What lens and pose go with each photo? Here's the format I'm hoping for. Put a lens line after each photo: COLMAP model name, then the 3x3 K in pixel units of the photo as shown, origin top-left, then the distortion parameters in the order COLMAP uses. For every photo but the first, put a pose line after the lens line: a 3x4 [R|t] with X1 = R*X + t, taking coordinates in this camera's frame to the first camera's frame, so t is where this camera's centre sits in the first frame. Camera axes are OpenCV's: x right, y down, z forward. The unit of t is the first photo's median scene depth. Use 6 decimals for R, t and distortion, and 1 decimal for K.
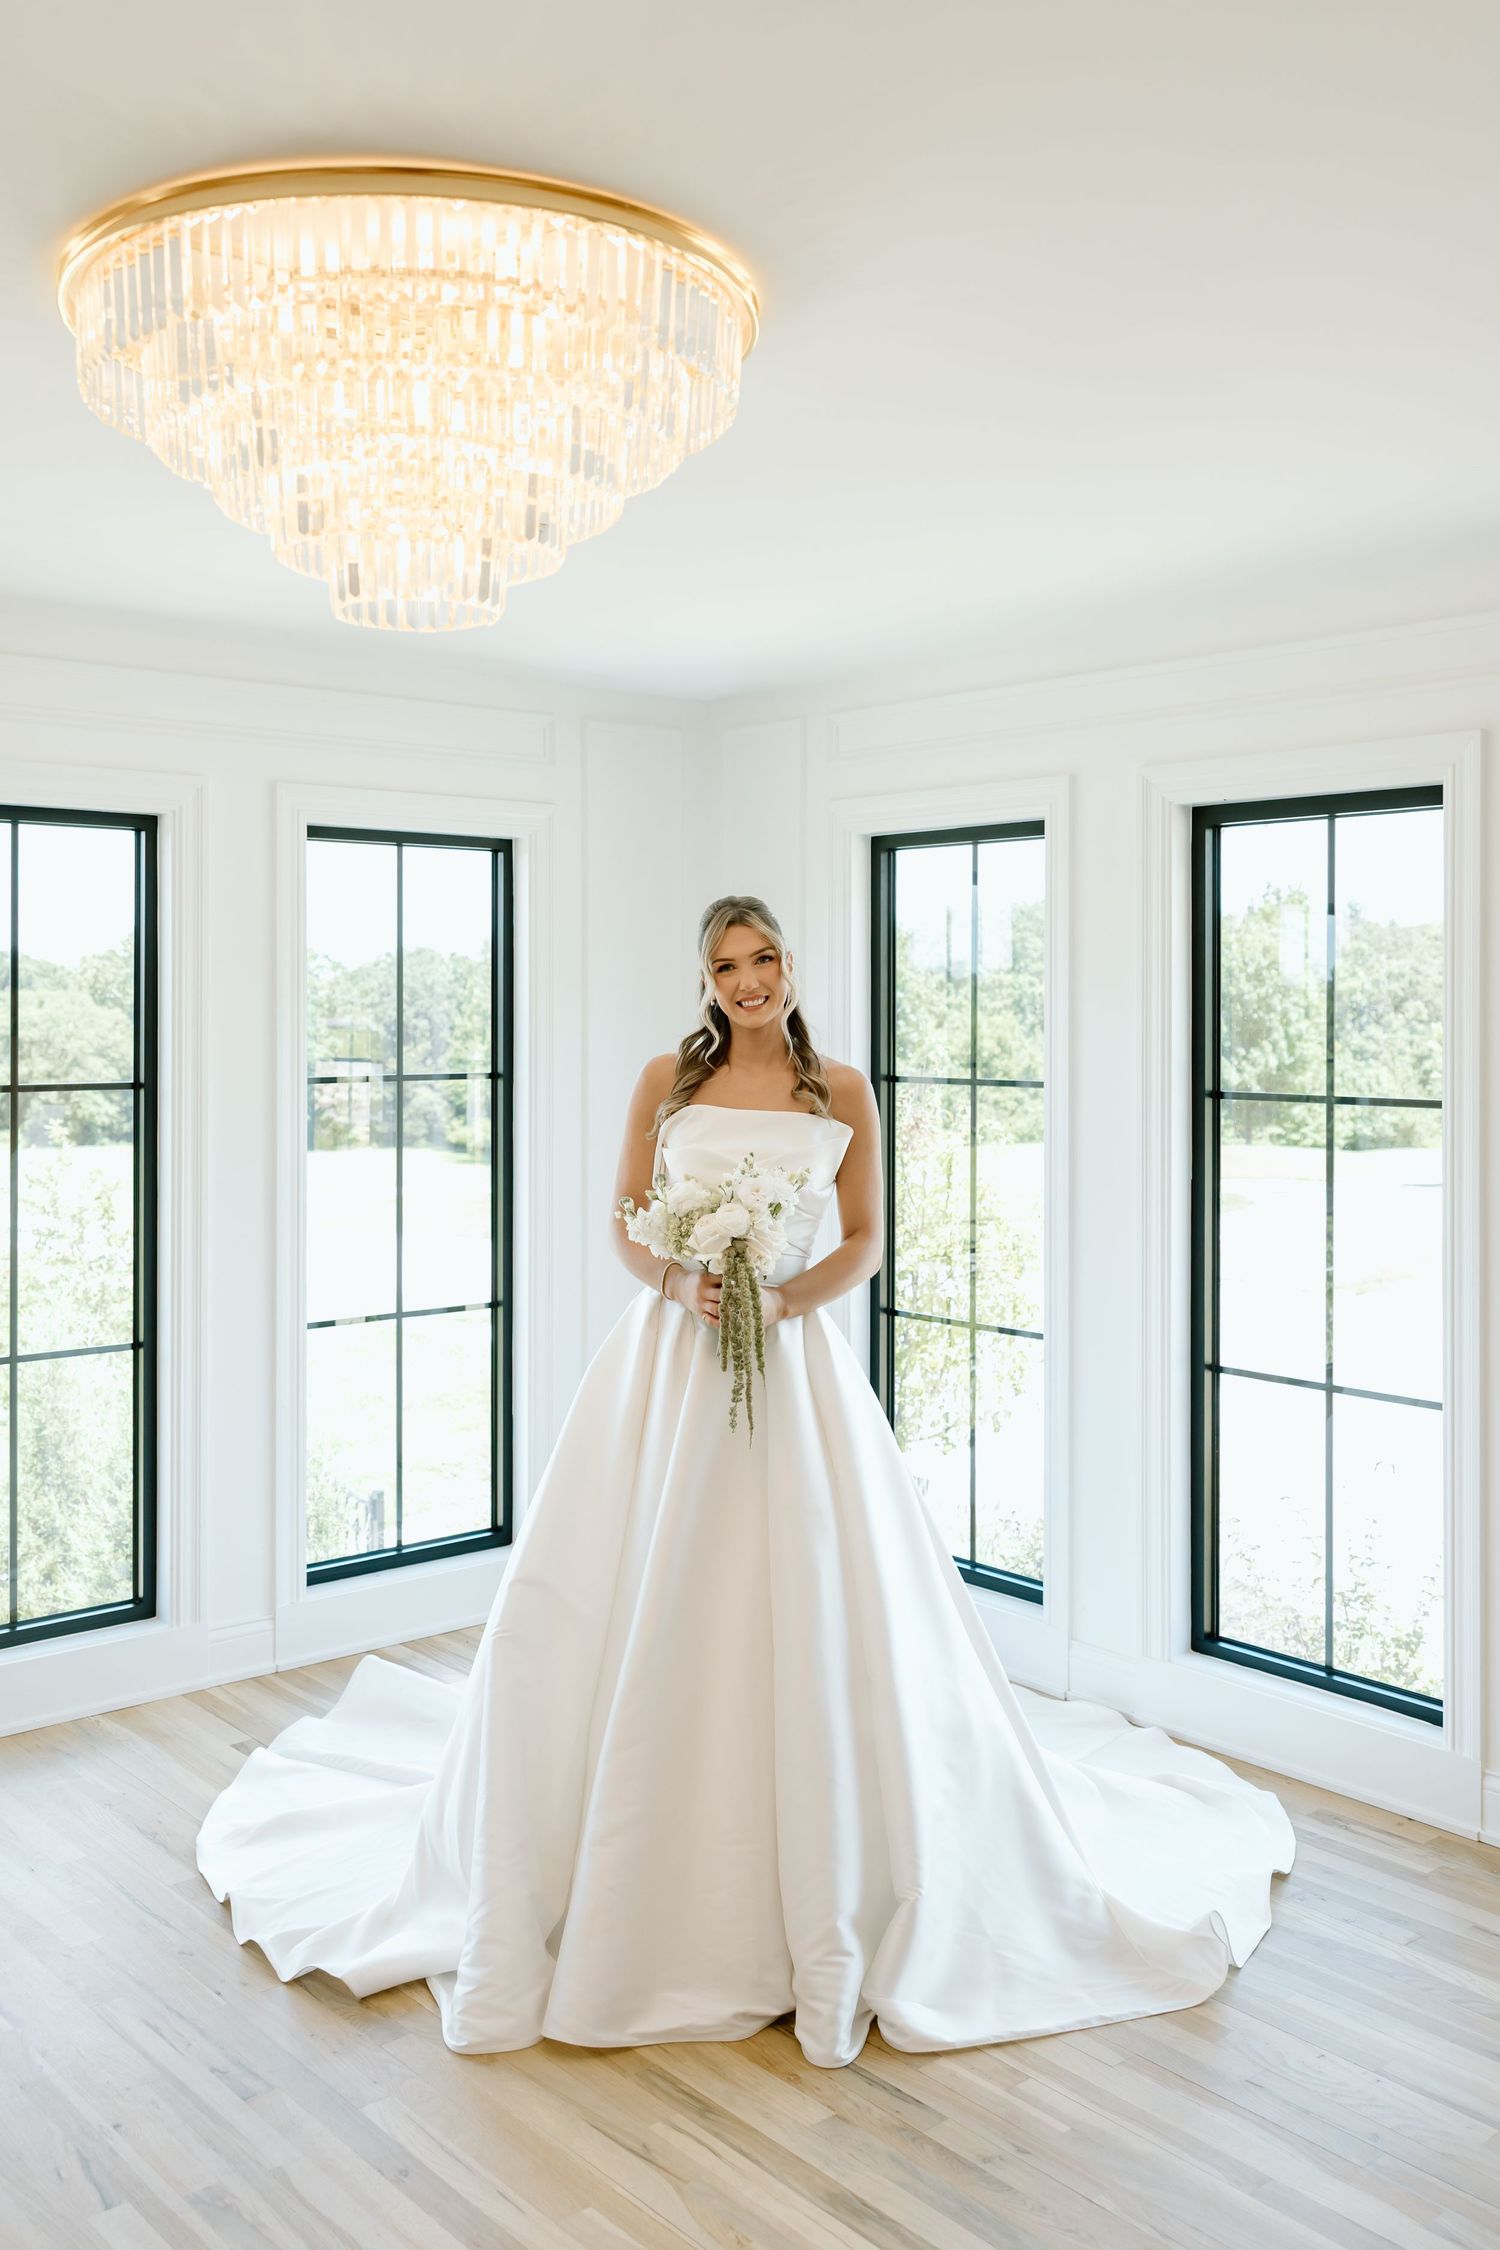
lens RADIAL K [[1994.2, 0, 726.1], [0, 1994.2, 1015.8], [0, 0, 1]] dist [0.010353, -0.003120]
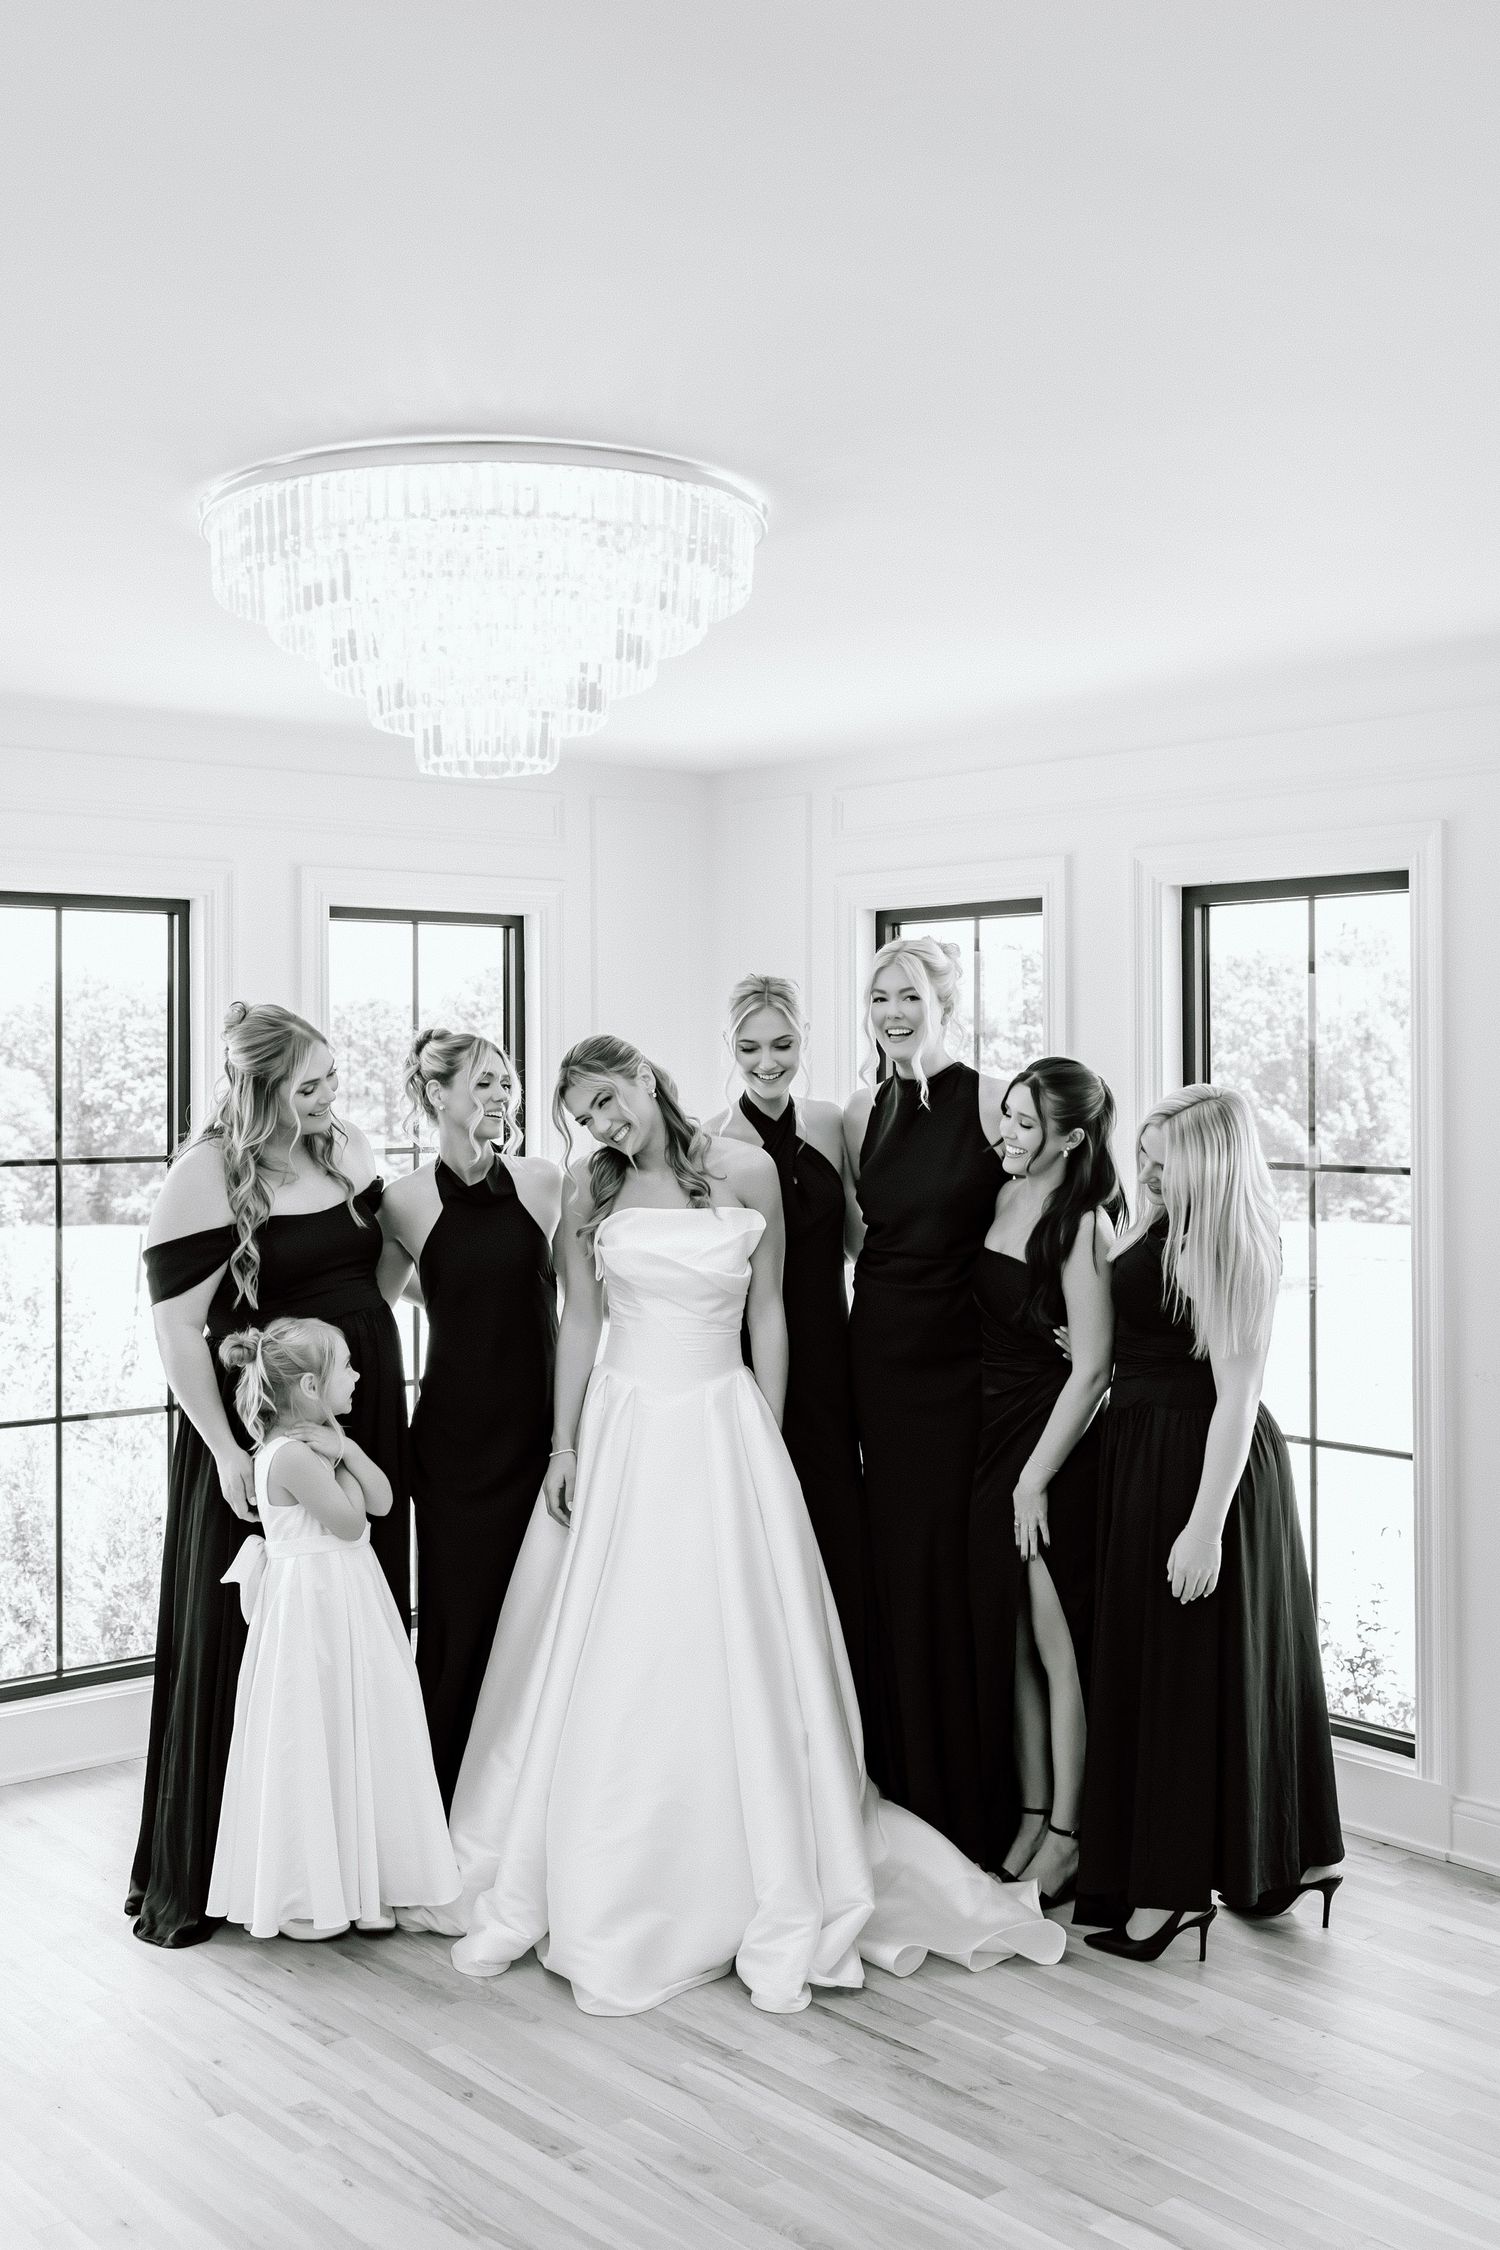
lens RADIAL K [[2293.2, 0, 673.8], [0, 2293.2, 1052.7], [0, 0, 1]] dist [-0.005572, 0.011136]
pose [[0.999753, -0.005124, -0.021634, -0.006009], [0.004906, 0.999937, -0.010122, -0.006960], [0.021685, 0.010014, 0.999715, -0.193937]]
